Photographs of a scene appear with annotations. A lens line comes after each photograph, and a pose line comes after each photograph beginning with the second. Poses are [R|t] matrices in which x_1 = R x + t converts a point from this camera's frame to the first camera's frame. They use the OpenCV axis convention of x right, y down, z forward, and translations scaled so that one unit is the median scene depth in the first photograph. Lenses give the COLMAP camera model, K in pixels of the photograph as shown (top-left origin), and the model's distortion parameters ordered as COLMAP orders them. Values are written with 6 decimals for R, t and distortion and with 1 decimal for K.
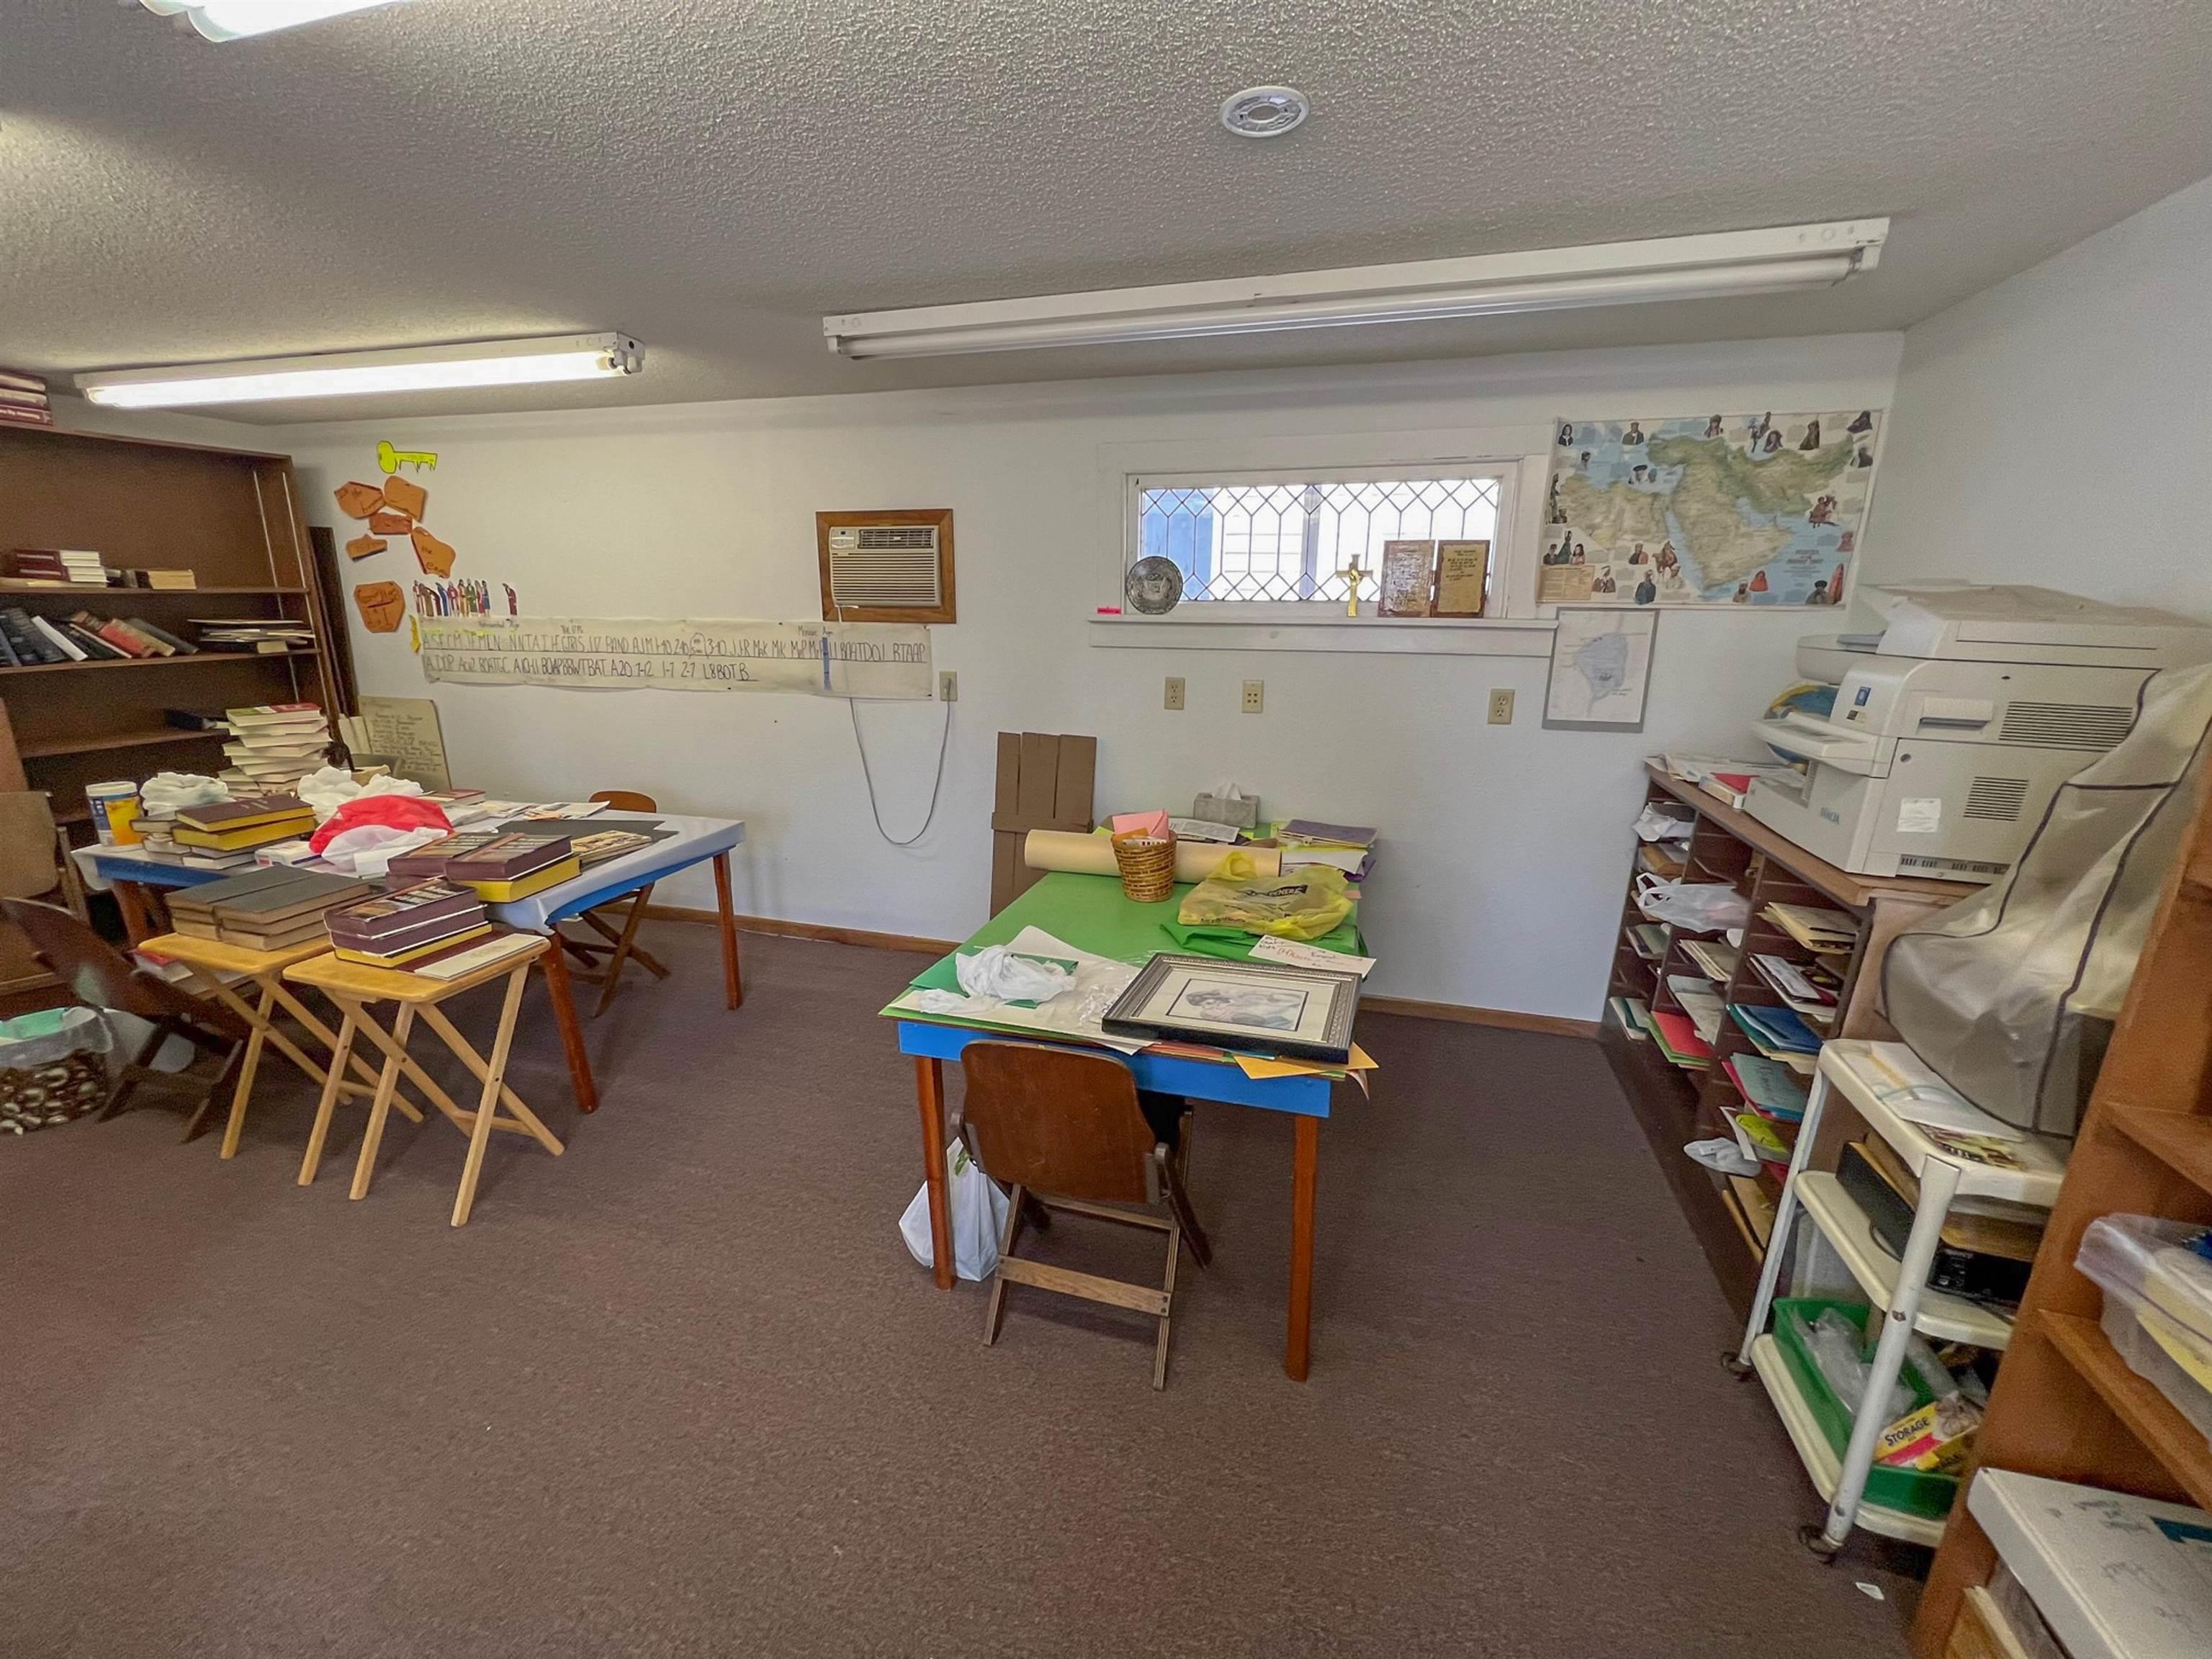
lens RADIAL K [[888.0, 0, 1106.2], [0, 888.0, 831.1], [0, 0, 1]] dist [0.000911, -0.000244]
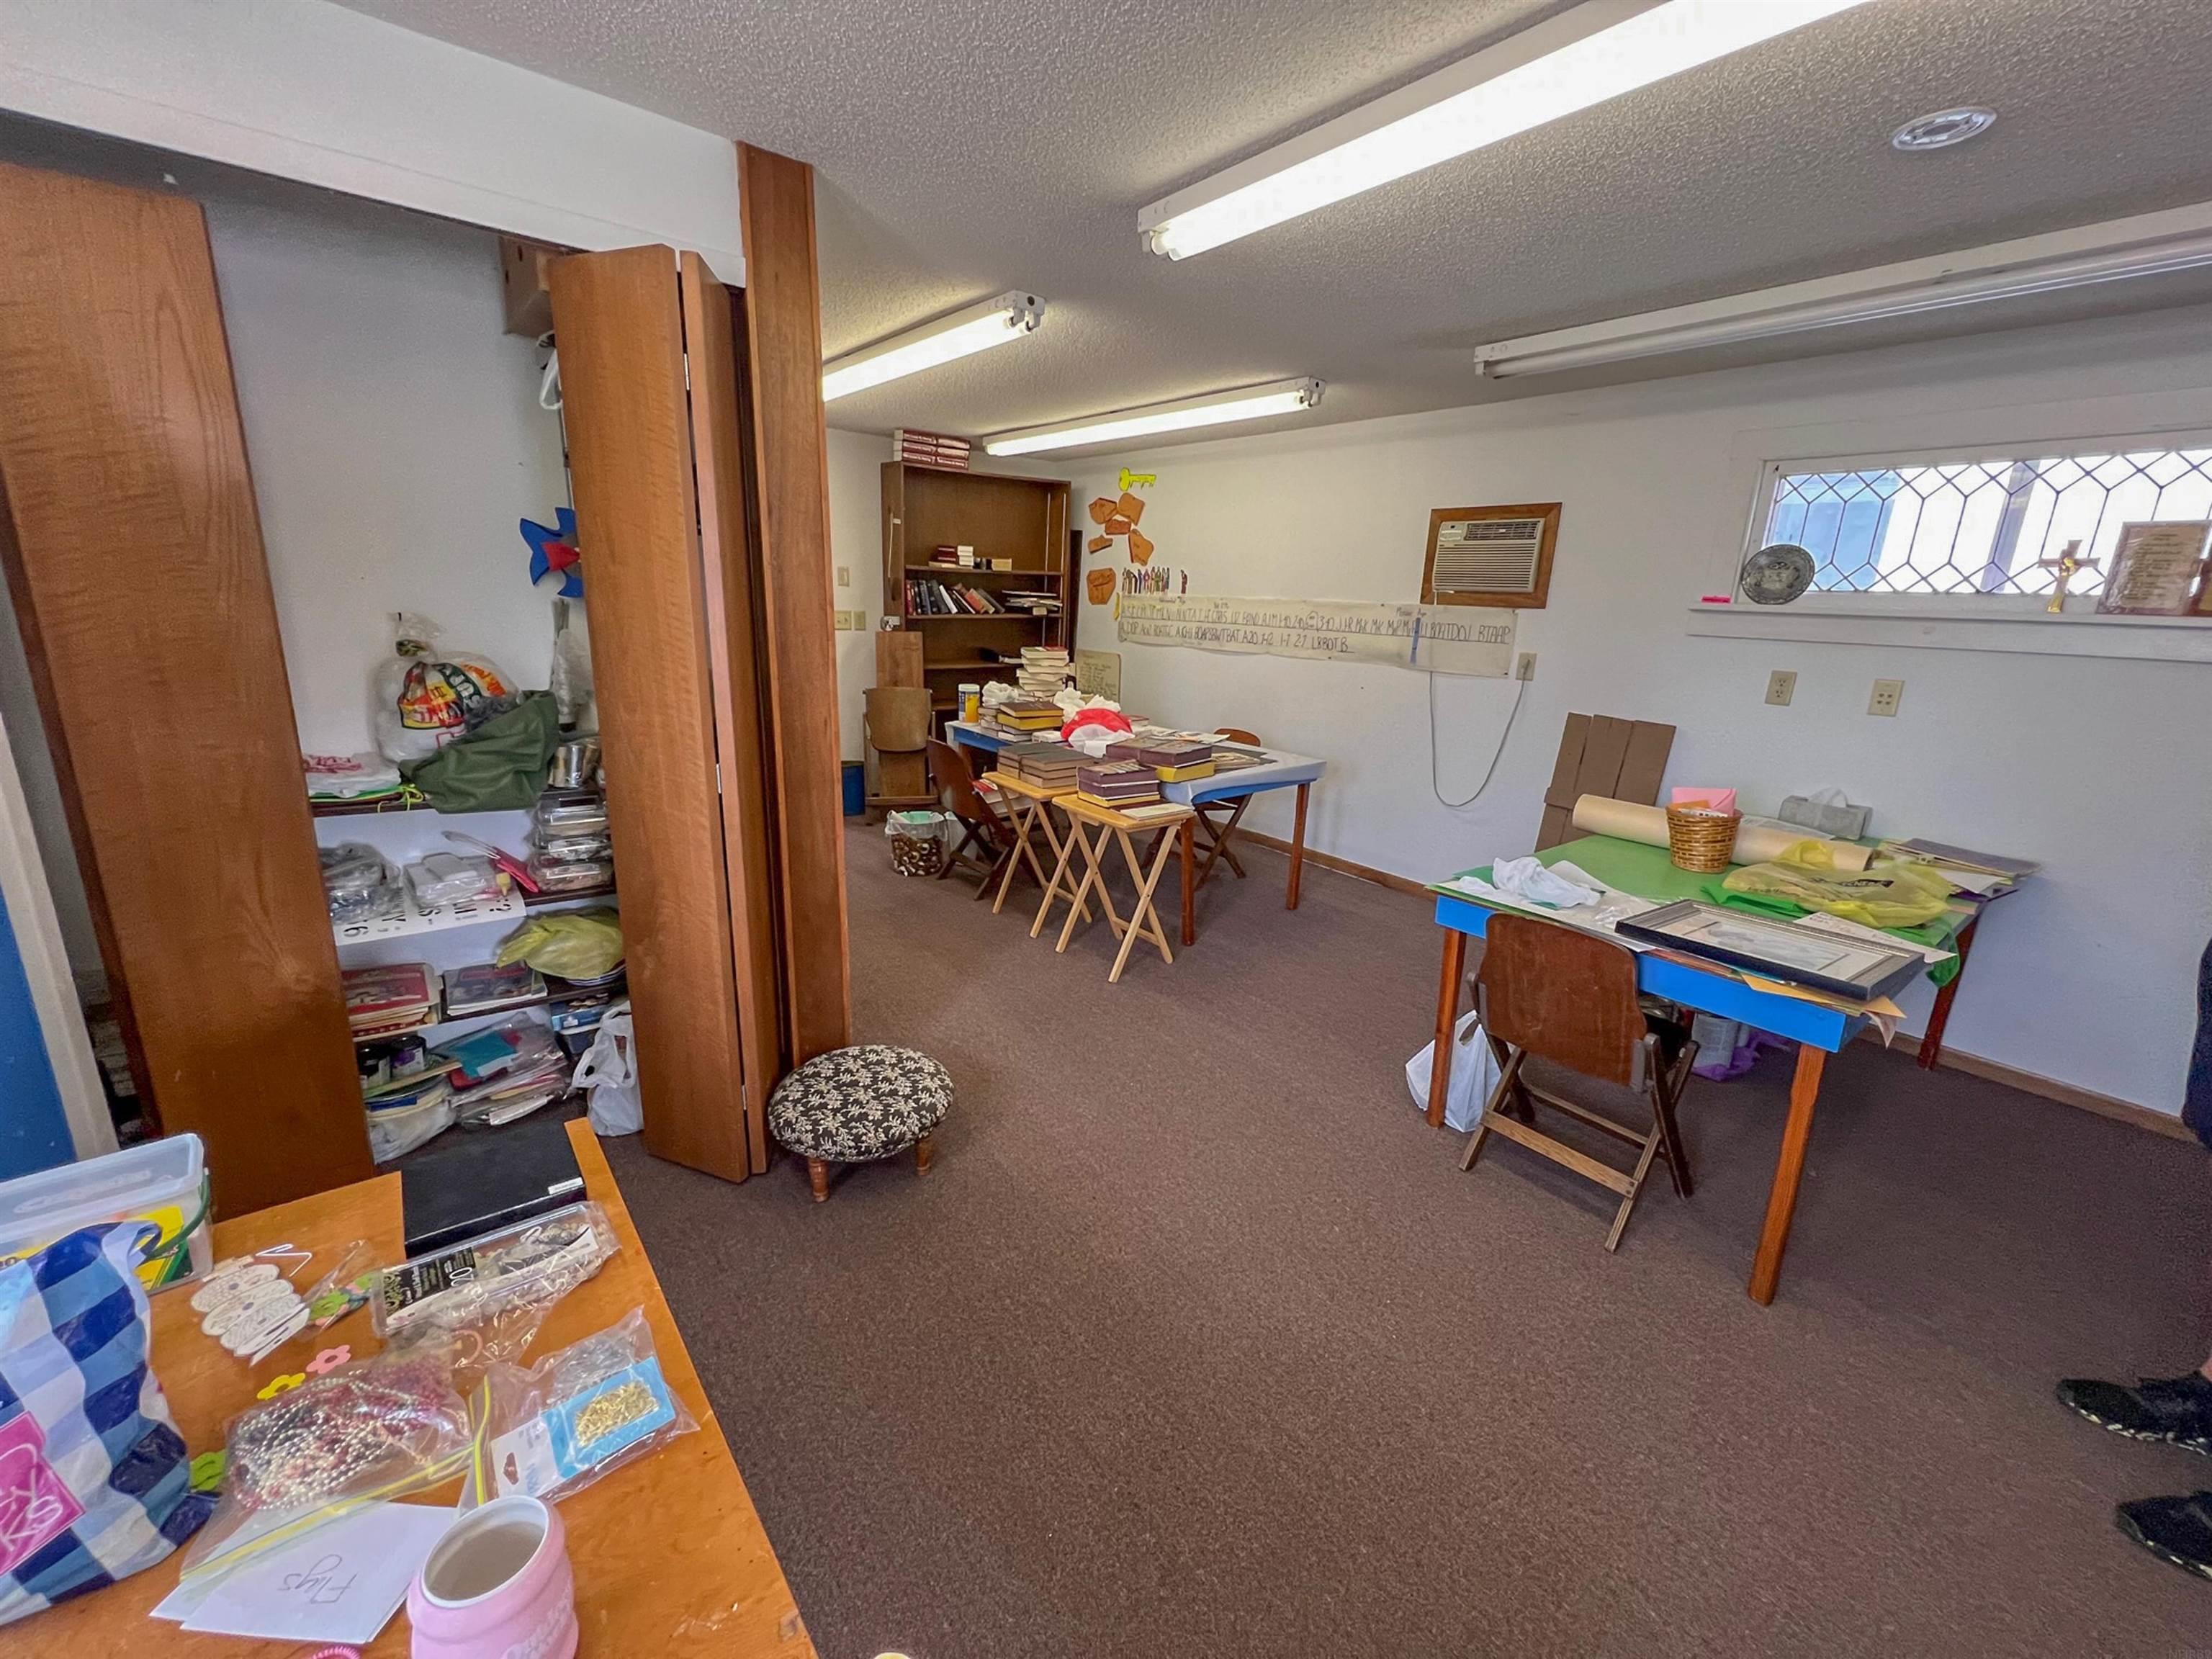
lens RADIAL K [[888.0, 0, 1106.9], [0, 888.0, 824.1], [0, 0, 1]] dist [0.000911, -0.000244]
pose [[0.818247, 0.167117, -0.550040, 0.037780], [-0.172433, 0.984105, 0.042484, 0.081619], [0.548396, 0.060082, 0.834057, -0.206285]]
